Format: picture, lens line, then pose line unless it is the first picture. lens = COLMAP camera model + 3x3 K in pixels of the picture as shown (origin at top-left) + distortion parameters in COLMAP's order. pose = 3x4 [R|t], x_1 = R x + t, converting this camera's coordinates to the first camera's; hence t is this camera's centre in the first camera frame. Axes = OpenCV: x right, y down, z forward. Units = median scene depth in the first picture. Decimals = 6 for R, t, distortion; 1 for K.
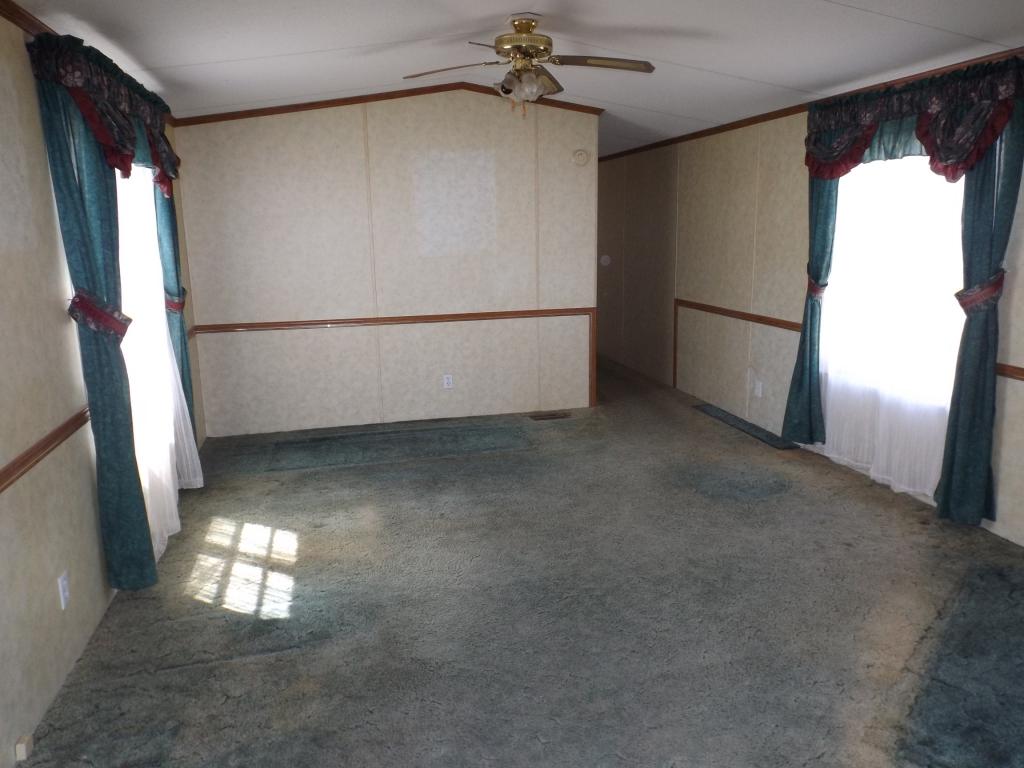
lens RADIAL K [[743.0, 0, 512.0], [0, 743.0, 384.0], [0, 0, 1]] dist [0.000381, -0.001451]
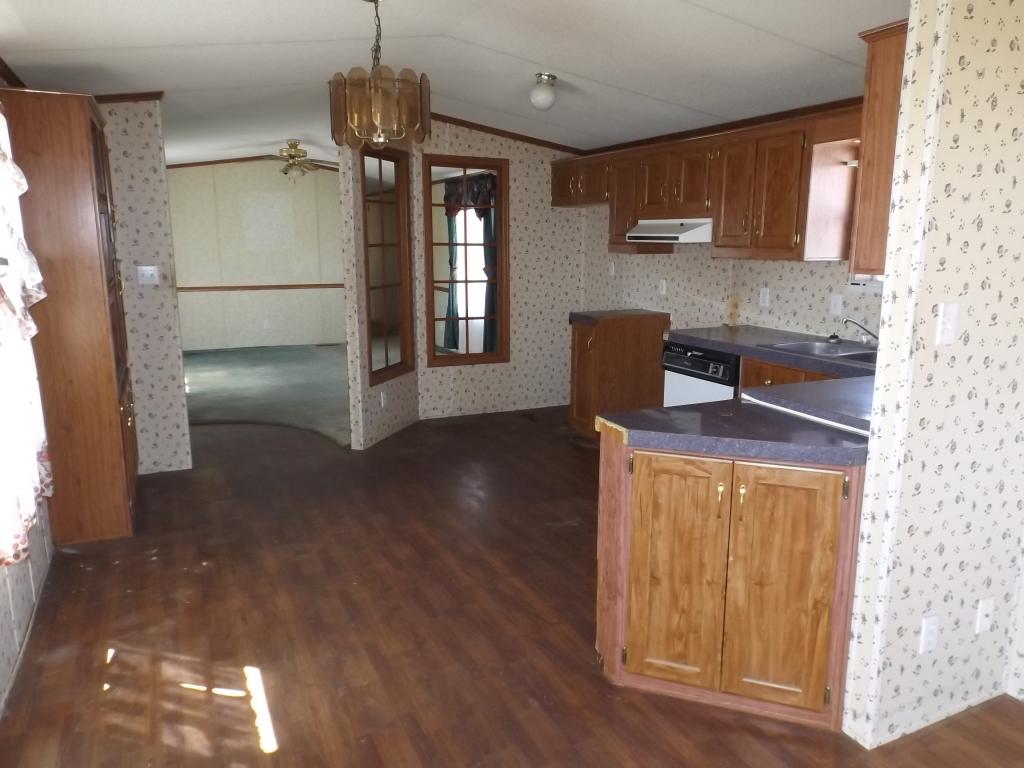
lens RADIAL K [[743.0, 0, 512.0], [0, 743.0, 384.0], [0, 0, 1]] dist [0.000381, -0.001451]
pose [[0.979884, -0.015788, 0.198942, 0.158956], [0.018533, 0.999757, -0.011943, 0.207249], [-0.198705, 0.015390, 0.979939, -0.998599]]
